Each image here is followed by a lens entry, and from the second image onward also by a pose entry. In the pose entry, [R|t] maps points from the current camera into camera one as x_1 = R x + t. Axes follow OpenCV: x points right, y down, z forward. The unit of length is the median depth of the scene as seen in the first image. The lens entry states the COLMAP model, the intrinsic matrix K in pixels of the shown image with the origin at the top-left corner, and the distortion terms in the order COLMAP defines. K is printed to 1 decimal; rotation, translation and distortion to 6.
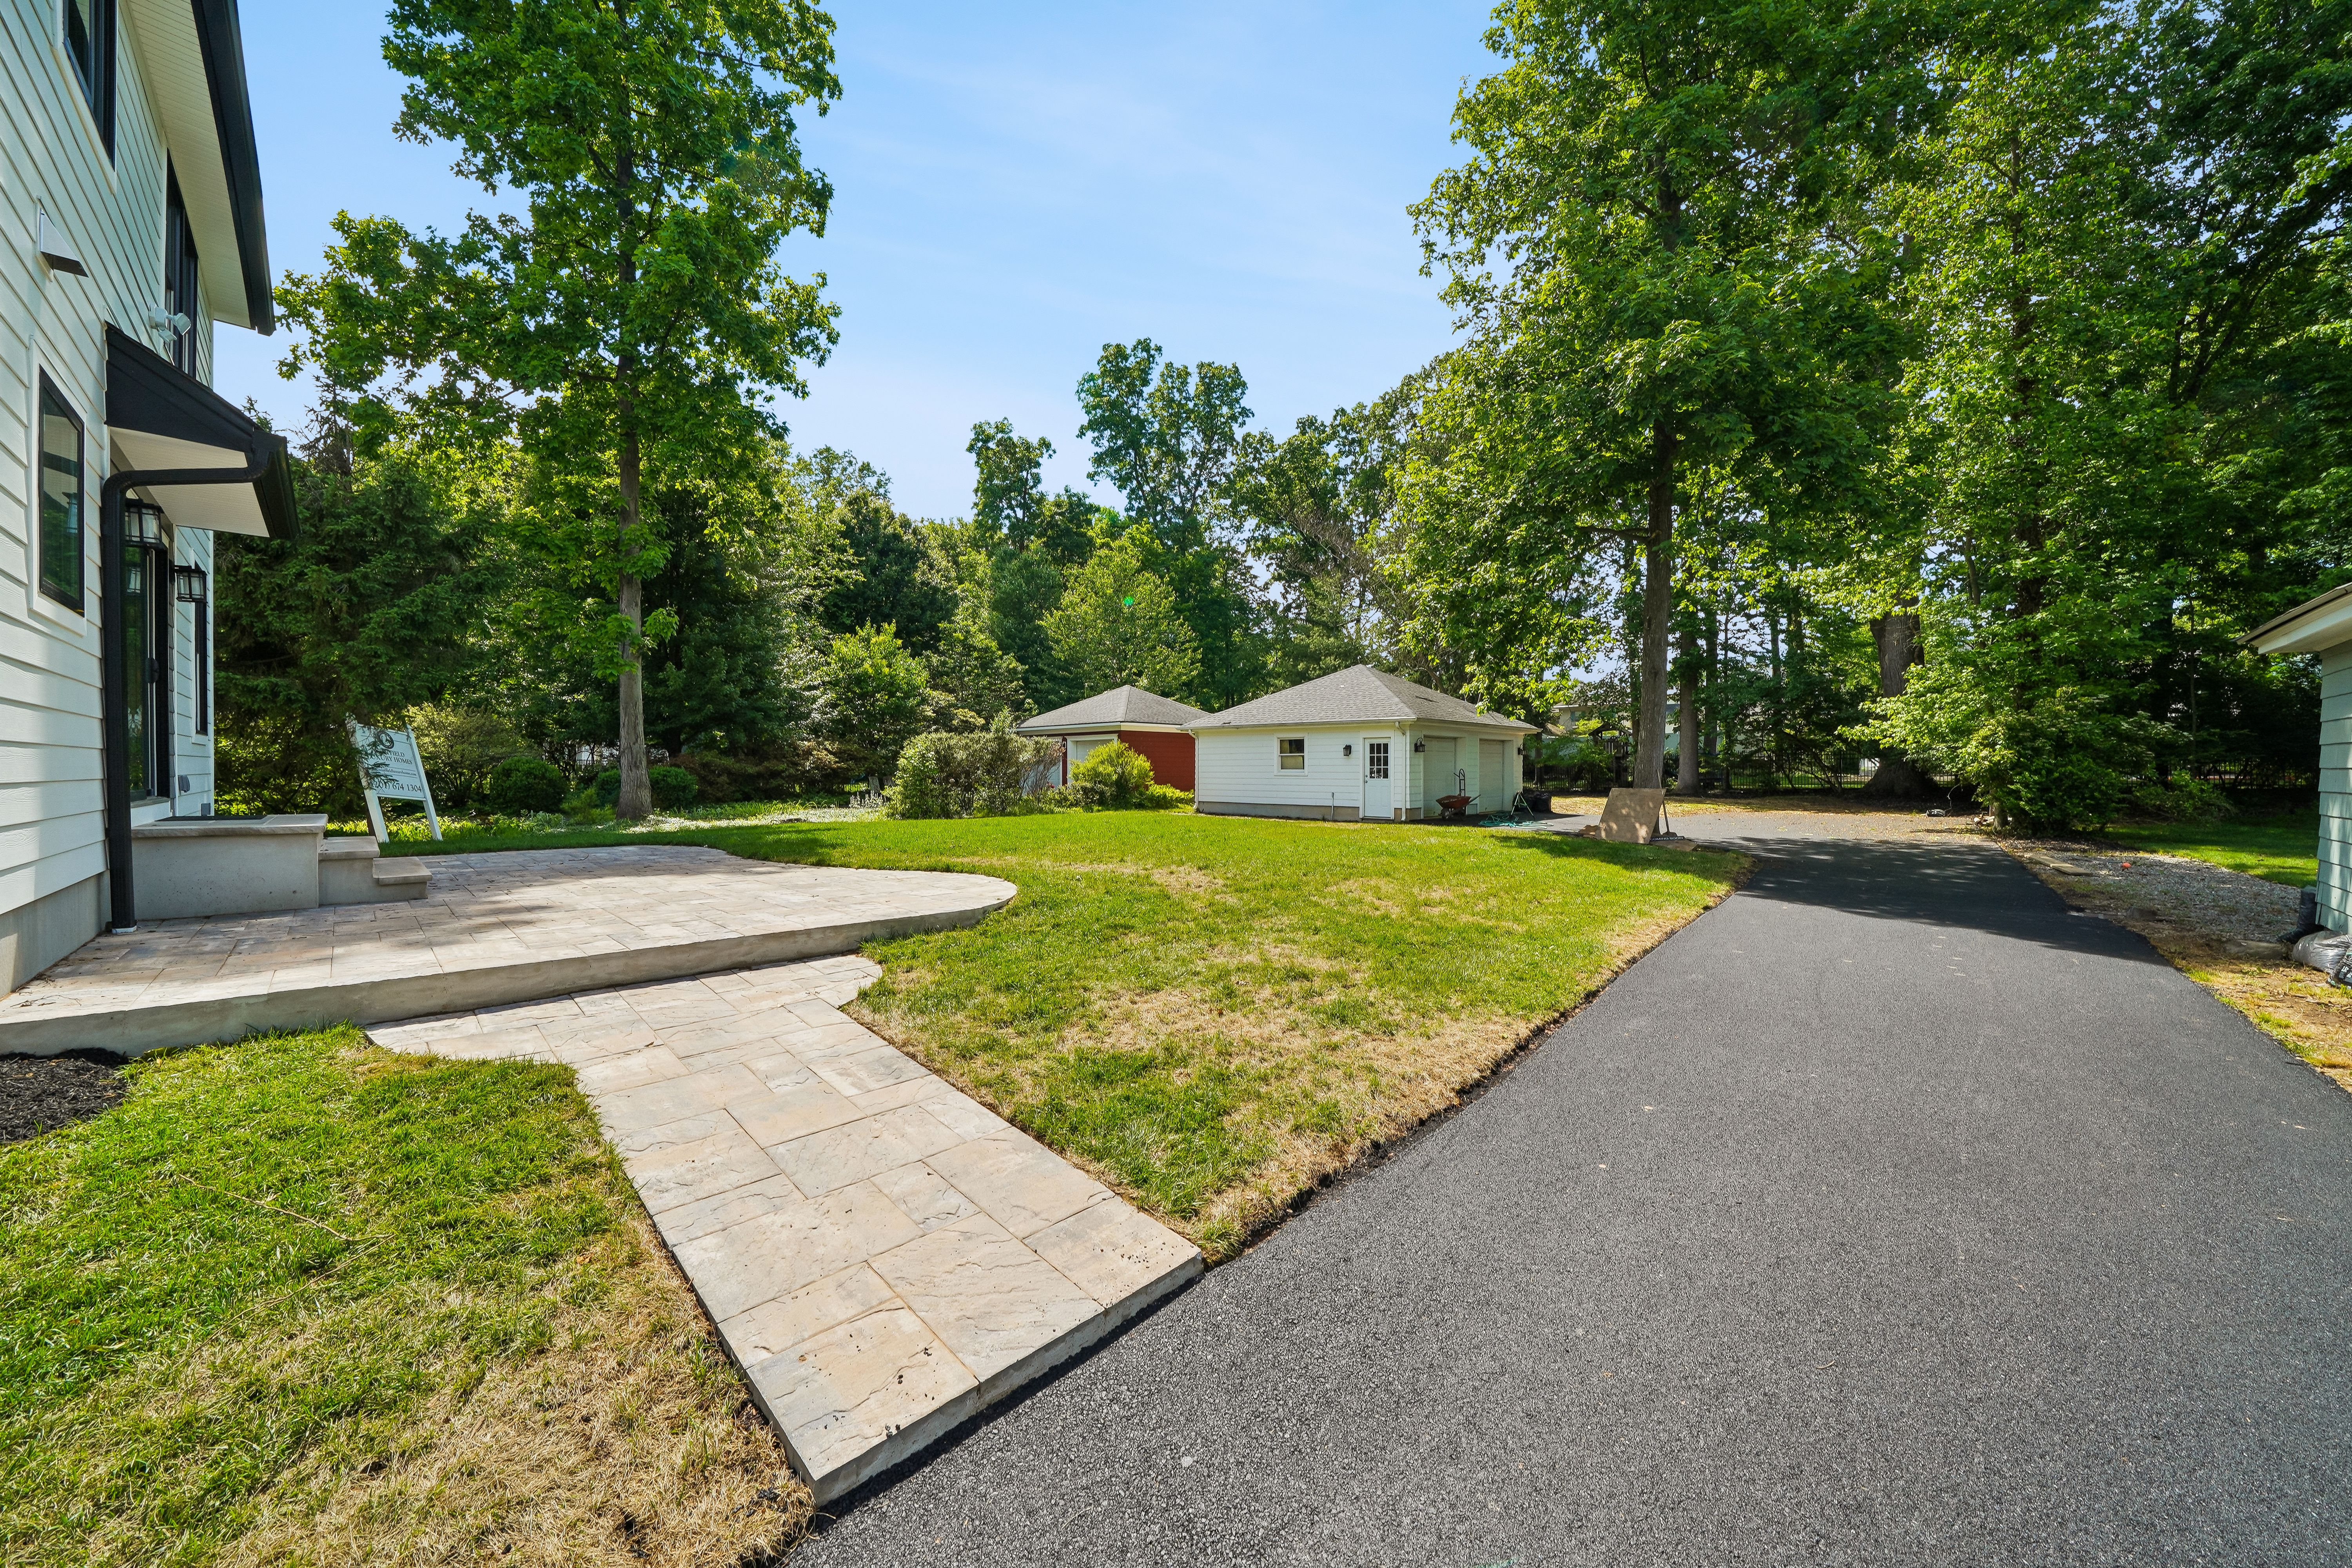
lens RADIAL K [[822.7, 0, 1179.2], [0, 822.7, 777.1], [0, 0, 1]] dist [-0.020120, 0.000675]
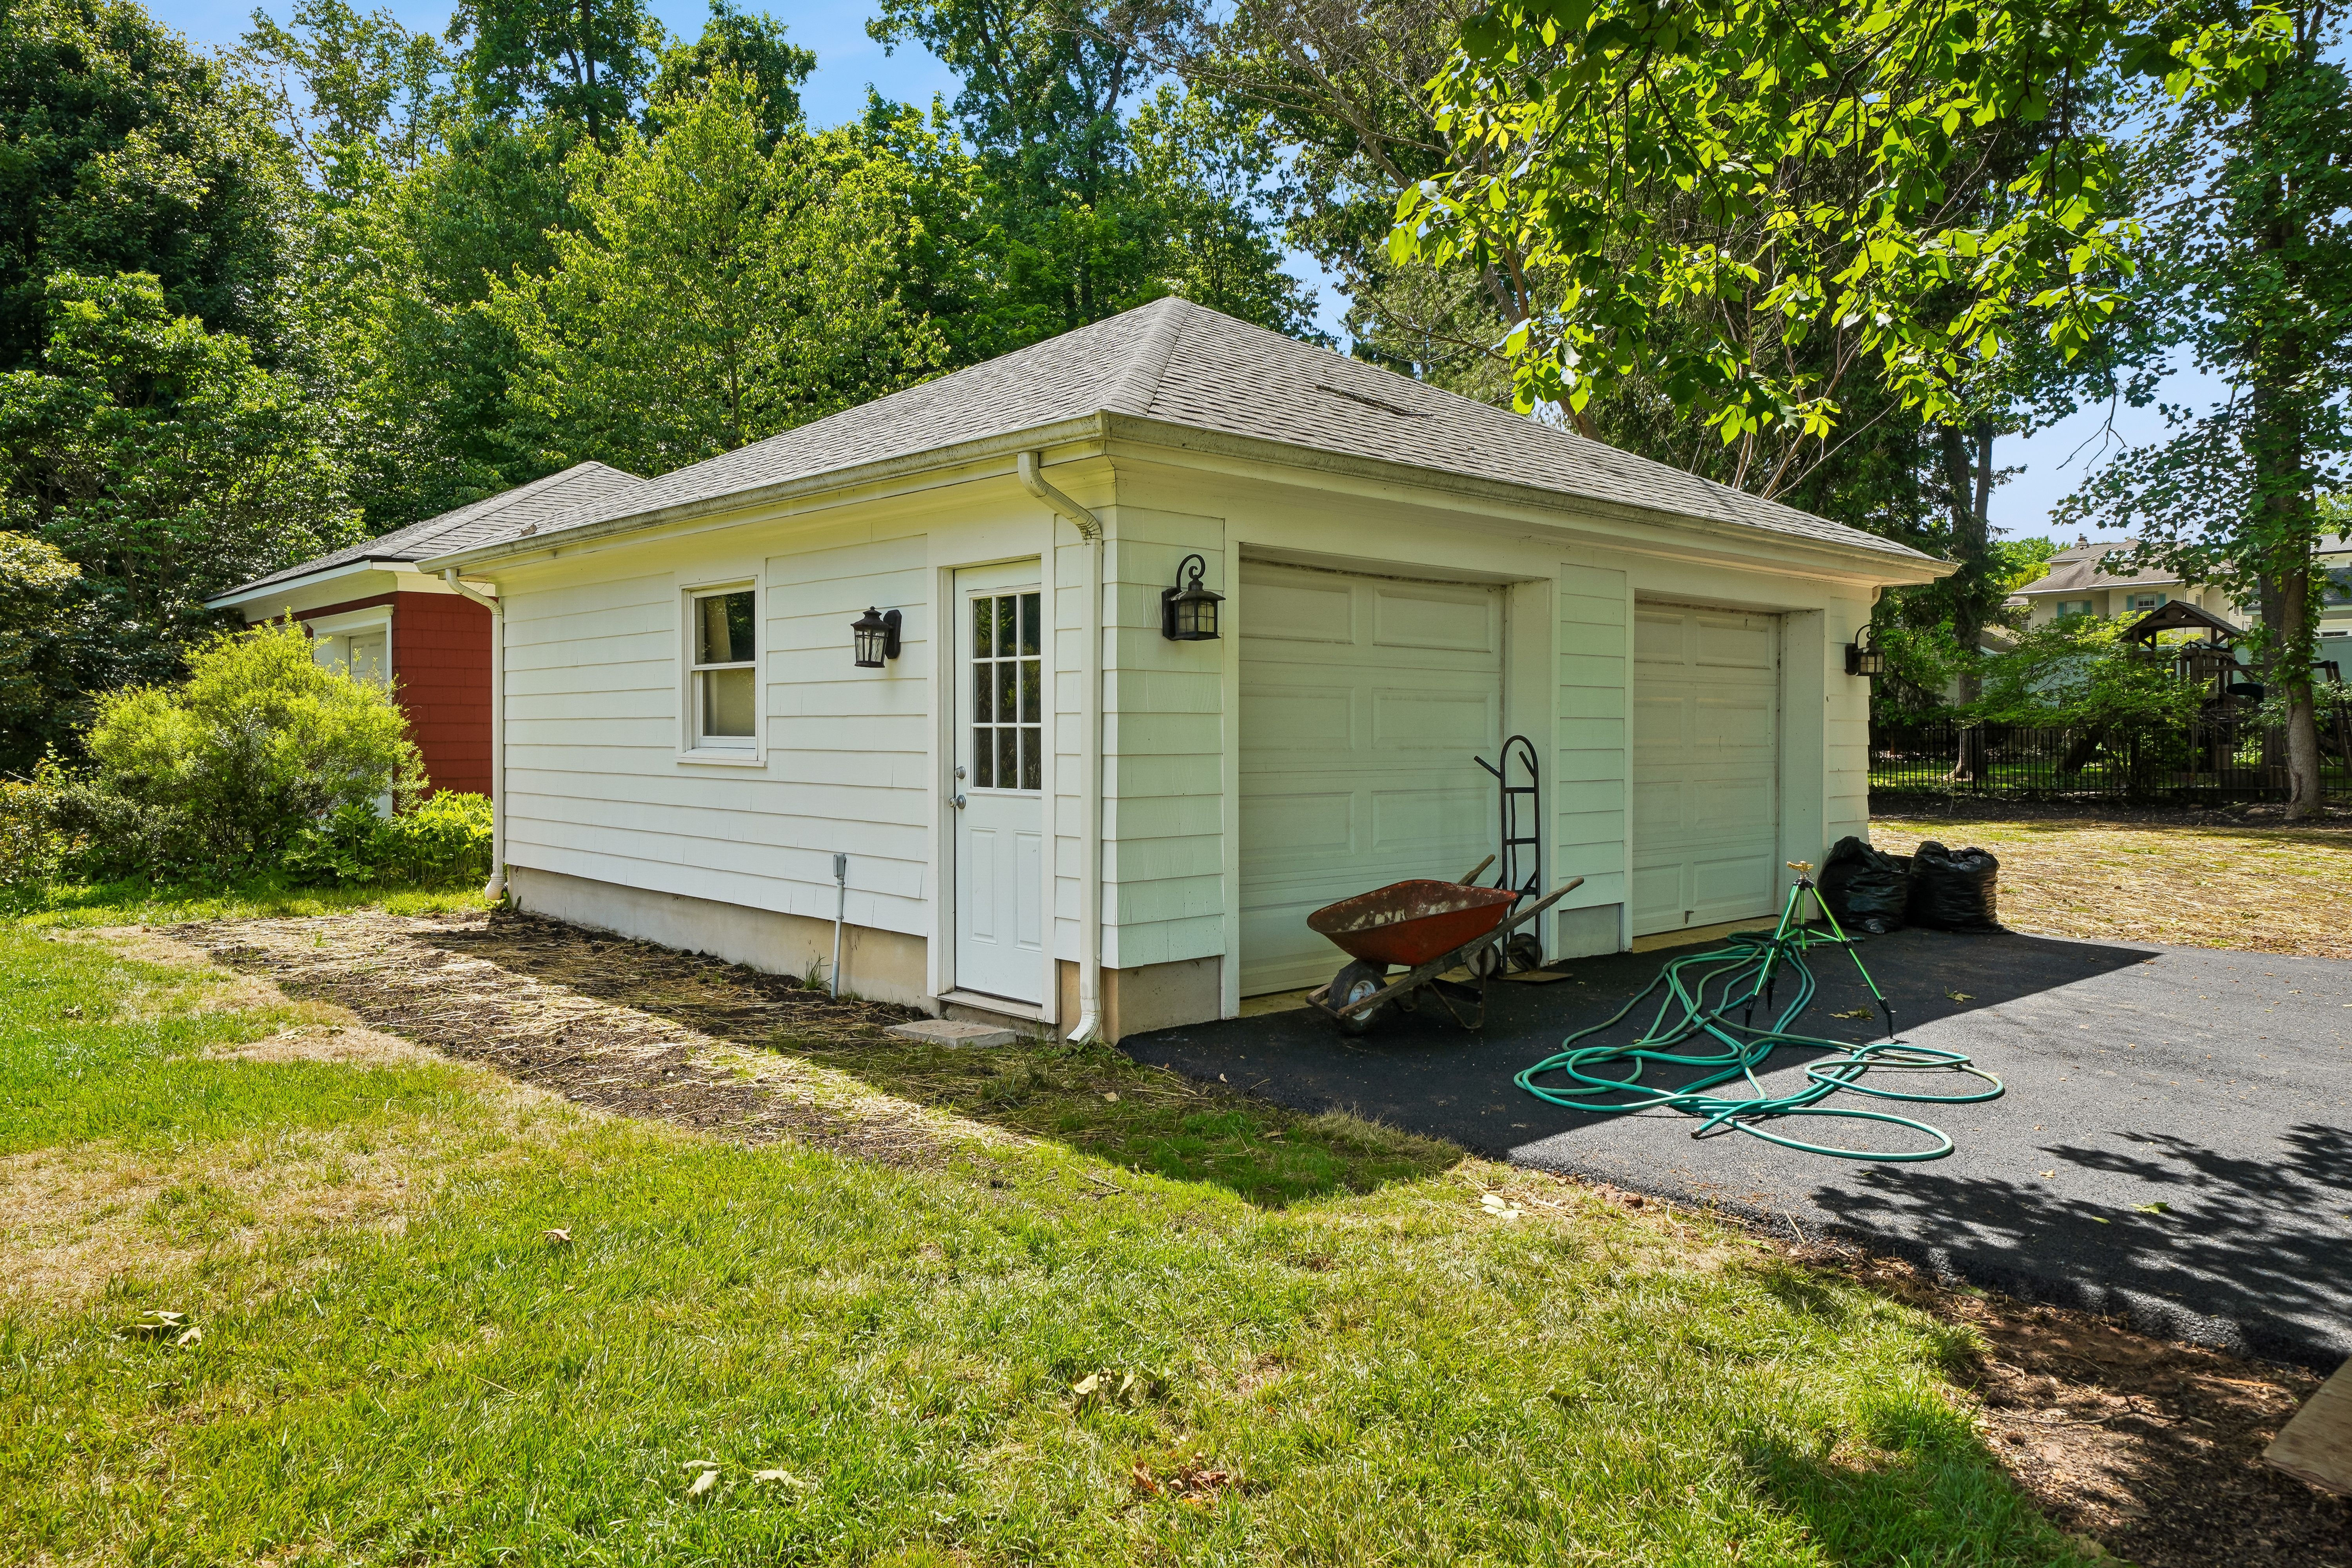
lens RADIAL K [[1560.1, 0, 1170.0], [0, 1560.1, 731.8], [0, 0, 1]] dist [0.029484, 0.003490]
pose [[0.997910, 0.000960, -0.064618, 0.251461], [-0.001293, 0.999986, -0.005119, -0.007890], [0.064613, 0.005192, 0.997897, 0.547630]]
